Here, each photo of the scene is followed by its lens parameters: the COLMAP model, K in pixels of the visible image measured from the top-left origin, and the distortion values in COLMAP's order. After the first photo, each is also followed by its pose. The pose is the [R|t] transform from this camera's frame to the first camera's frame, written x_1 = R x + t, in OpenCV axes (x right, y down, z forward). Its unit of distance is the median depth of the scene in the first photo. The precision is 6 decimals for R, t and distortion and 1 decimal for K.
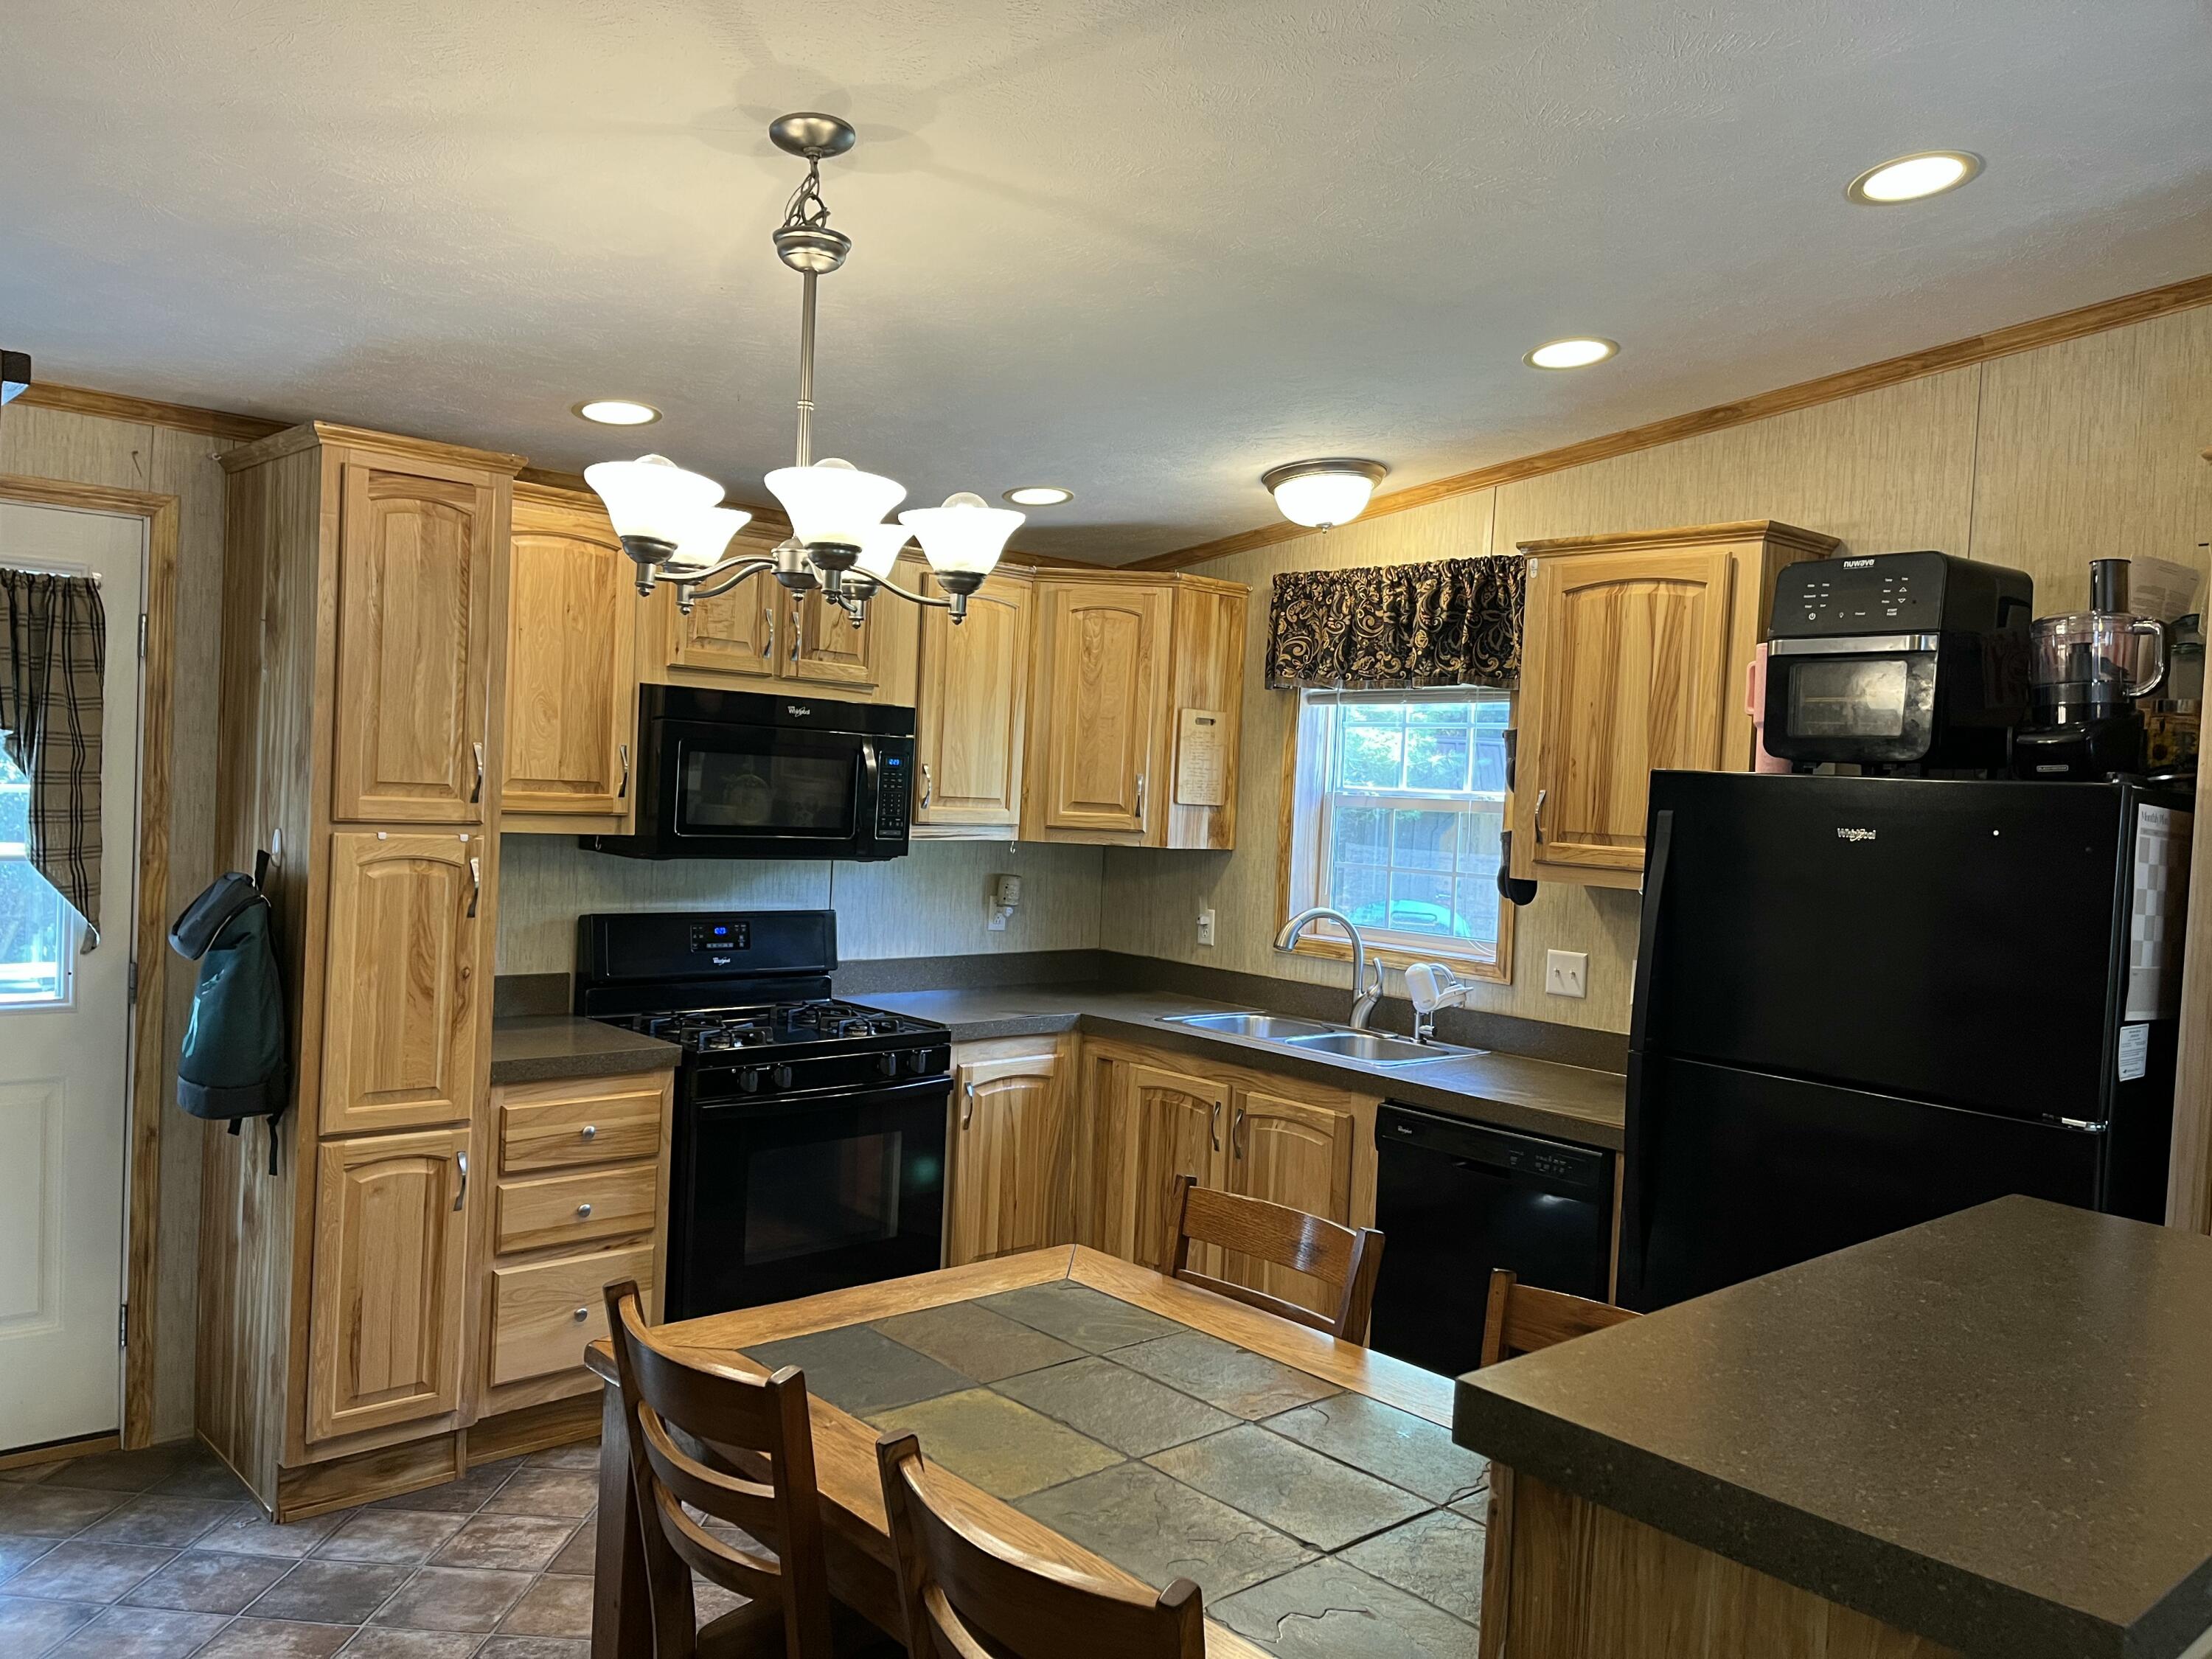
lens RADIAL K [[1666.1, 0, 1105.8], [0, 1666.1, 837.8], [0, 0, 1]] dist [0.076459, -0.097437]
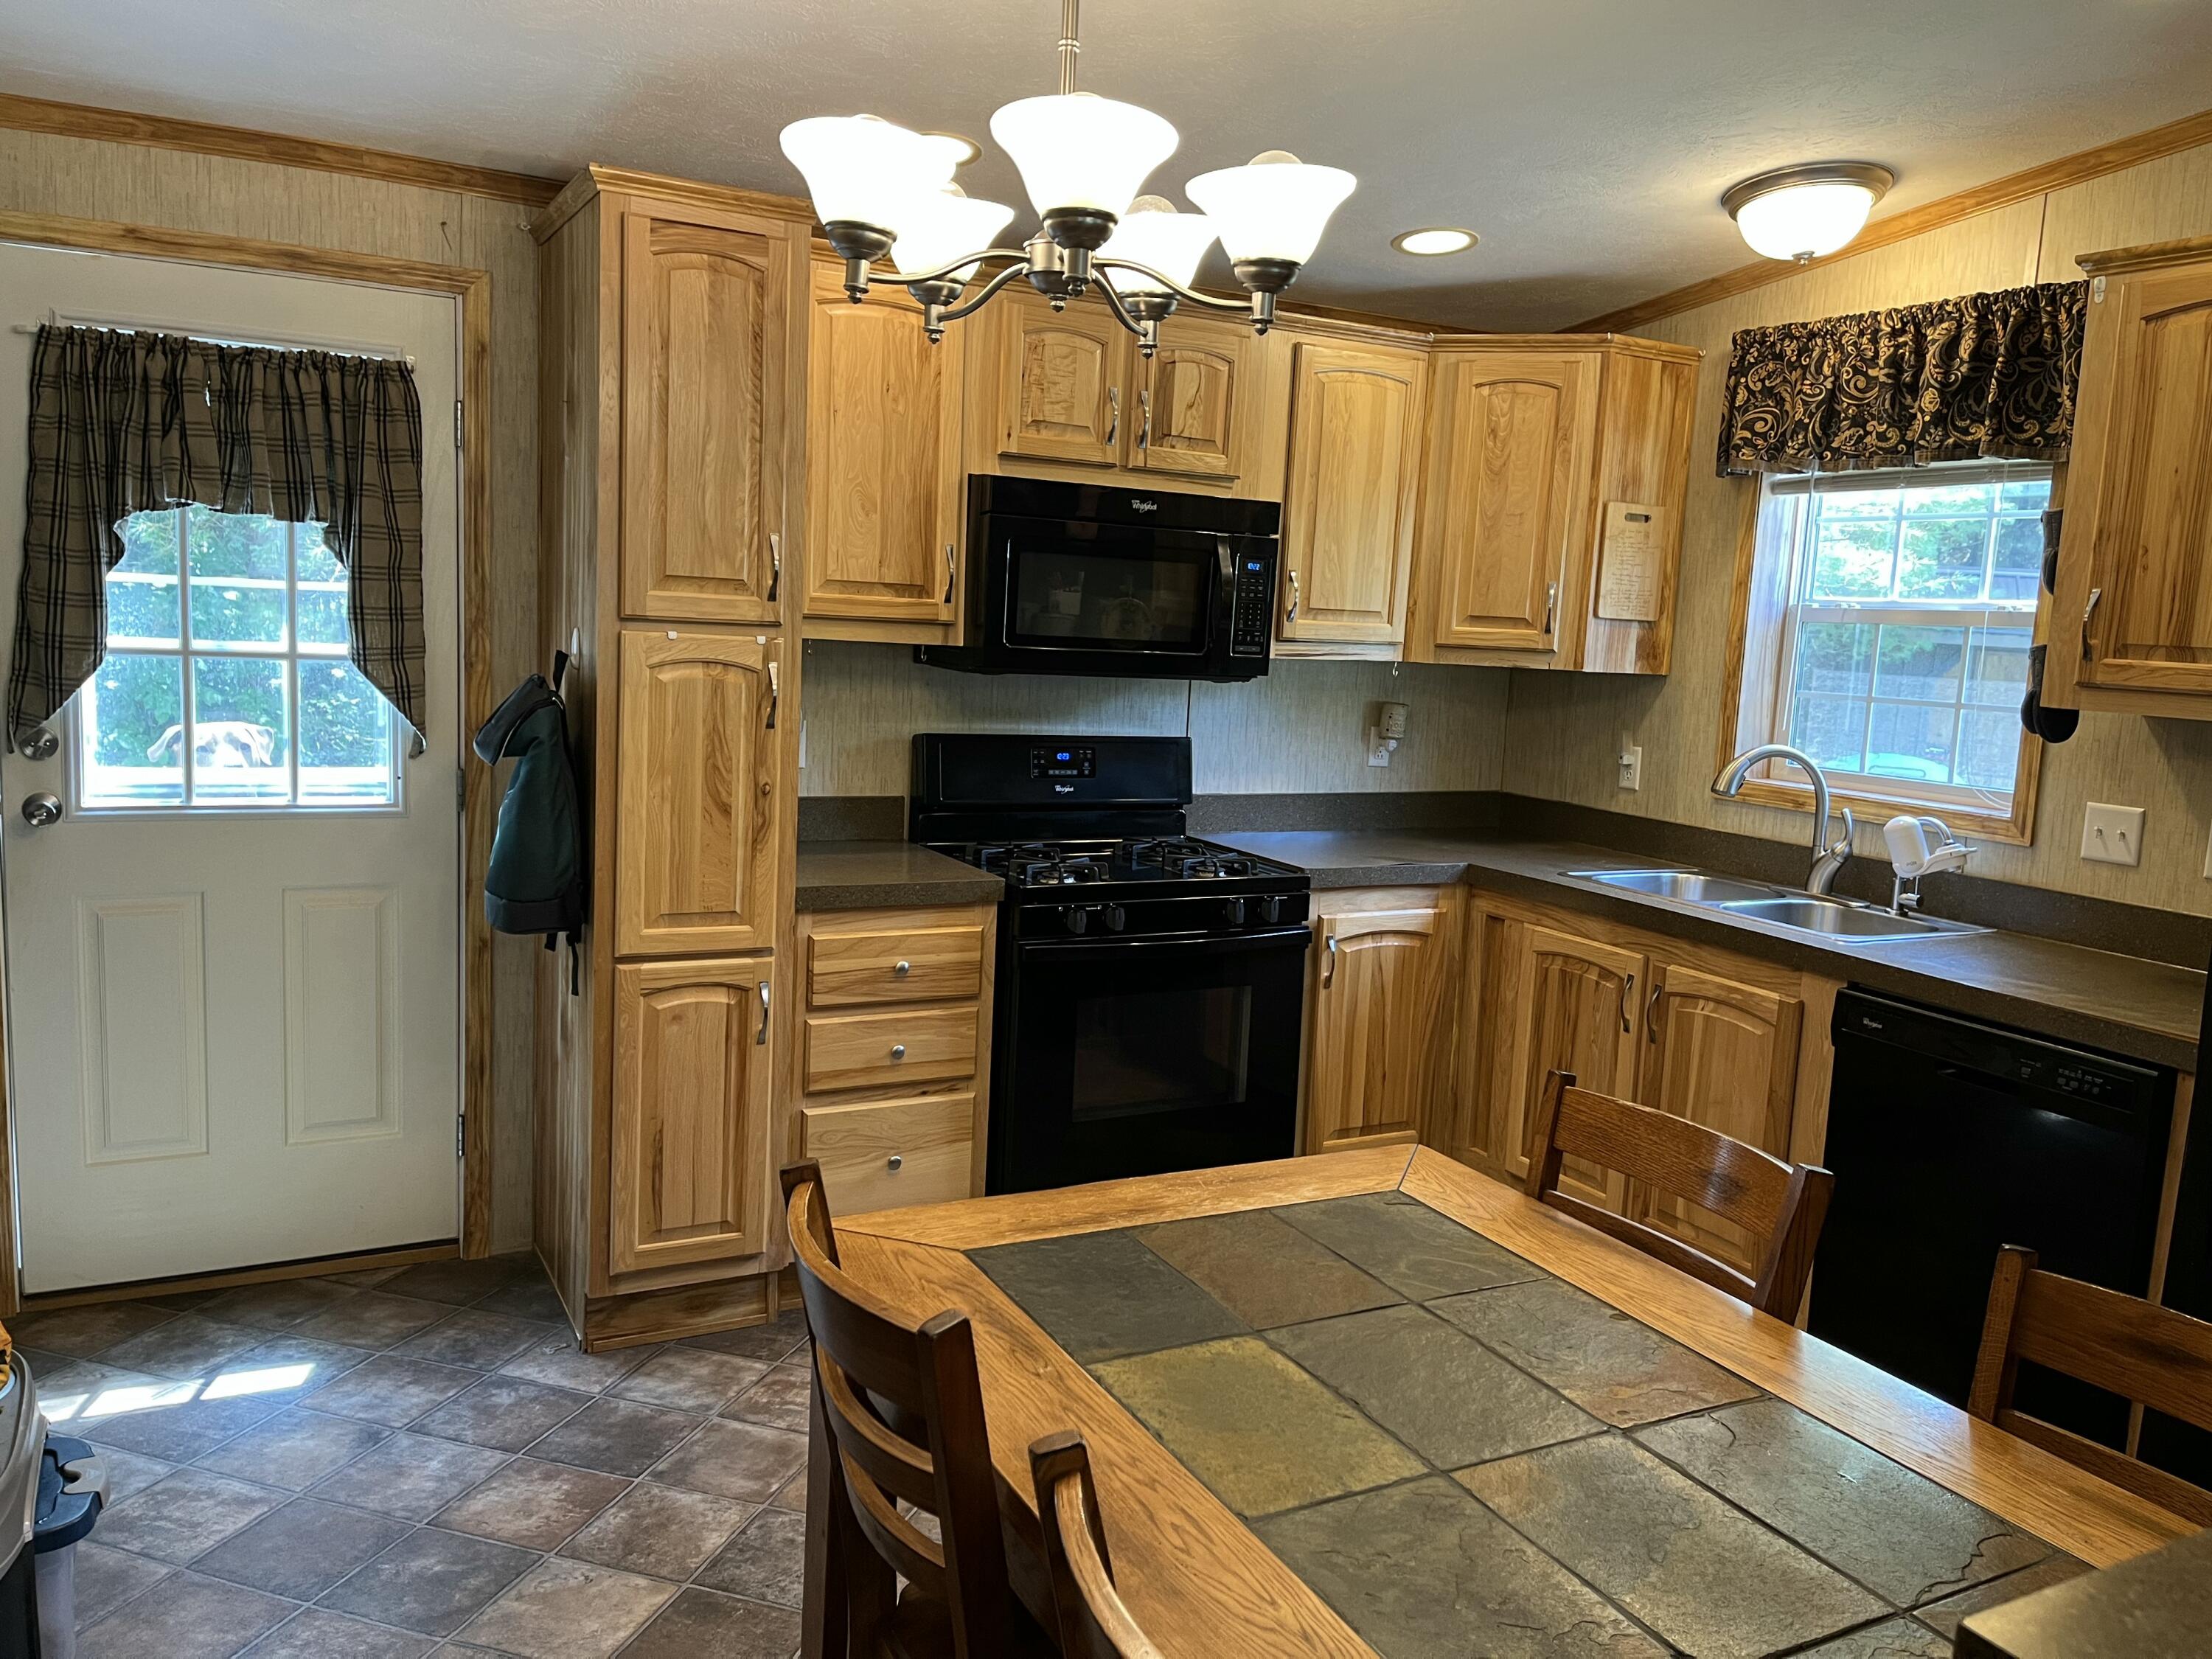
lens RADIAL K [[1666.1, 0, 1118.5], [0, 1666.1, 828.6], [0, 0, 1]] dist [0.076459, -0.097437]
pose [[0.968622, 0.033468, -0.246275, 0.024453], [-0.012240, 0.996113, 0.087225, 0.016572], [0.248237, -0.081474, 0.965267, 0.139127]]
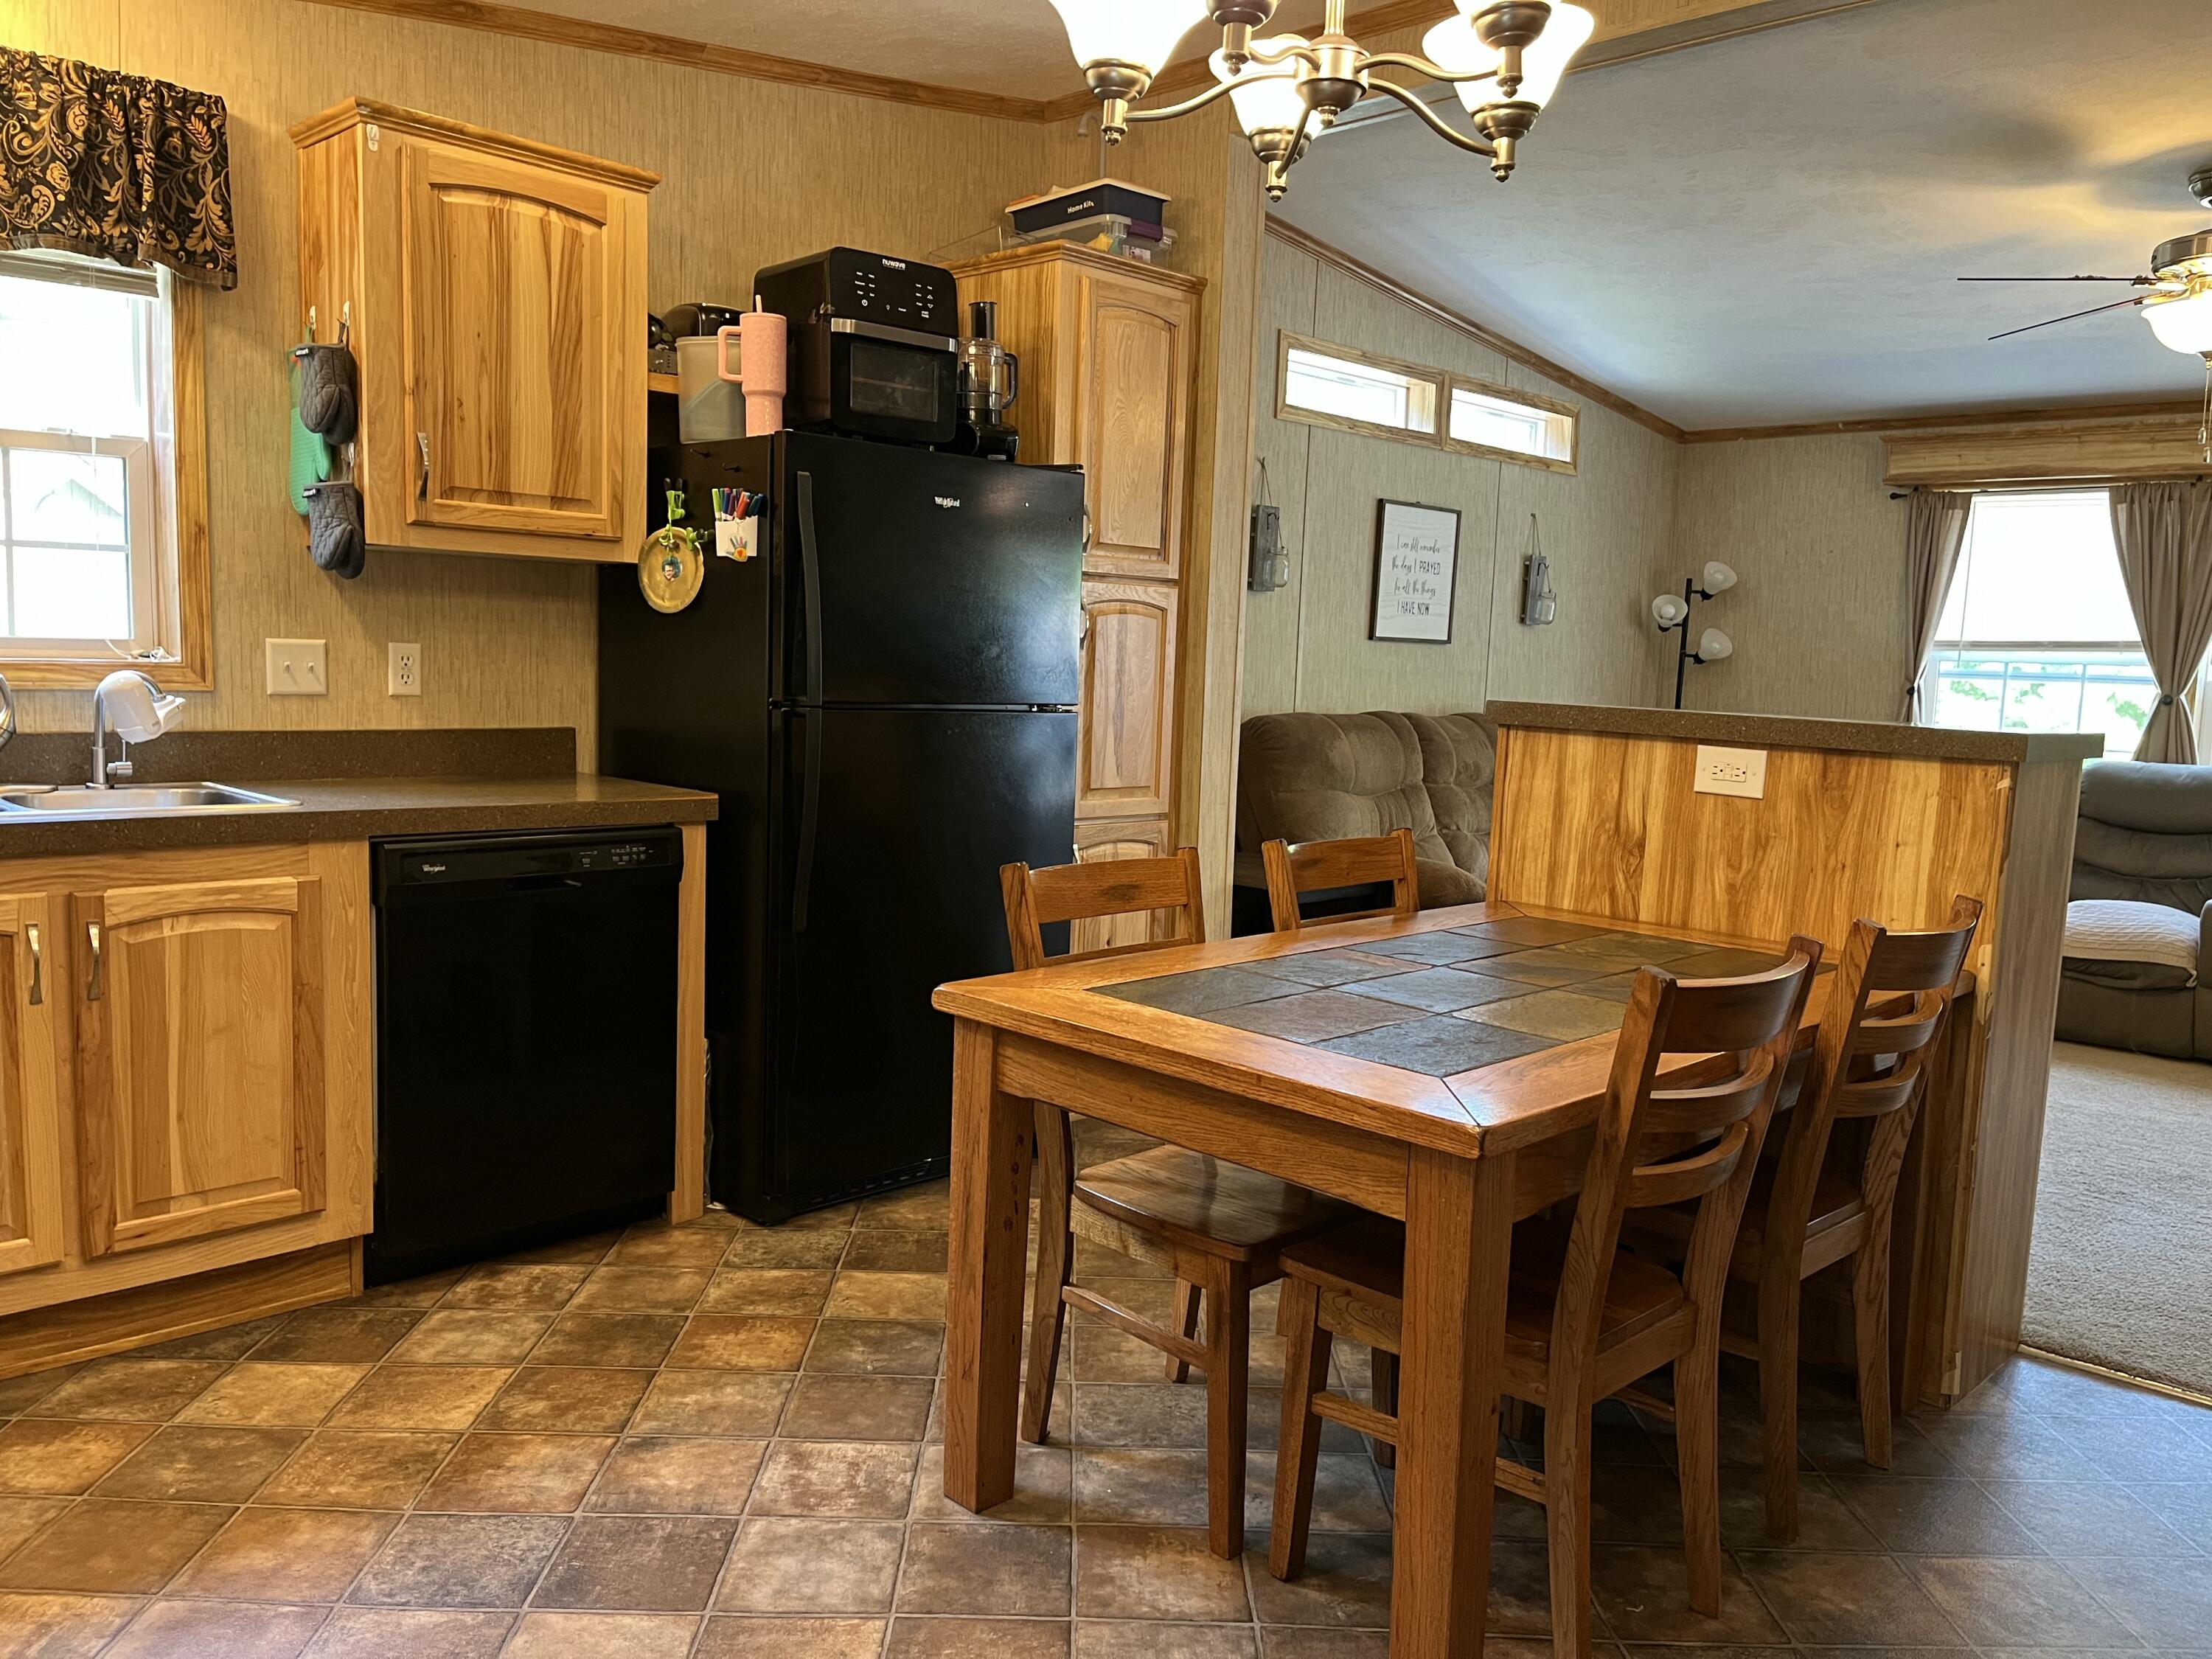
lens RADIAL K [[1666.1, 0, 1124.0], [0, 1666.1, 835.5], [0, 0, 1]] dist [0.076459, -0.097437]
pose [[-0.063791, -0.162521, 0.984641, -0.557527], [-0.007265, 0.986700, 0.162390, 0.026944], [-0.997937, 0.003205, -0.064123, 0.663205]]
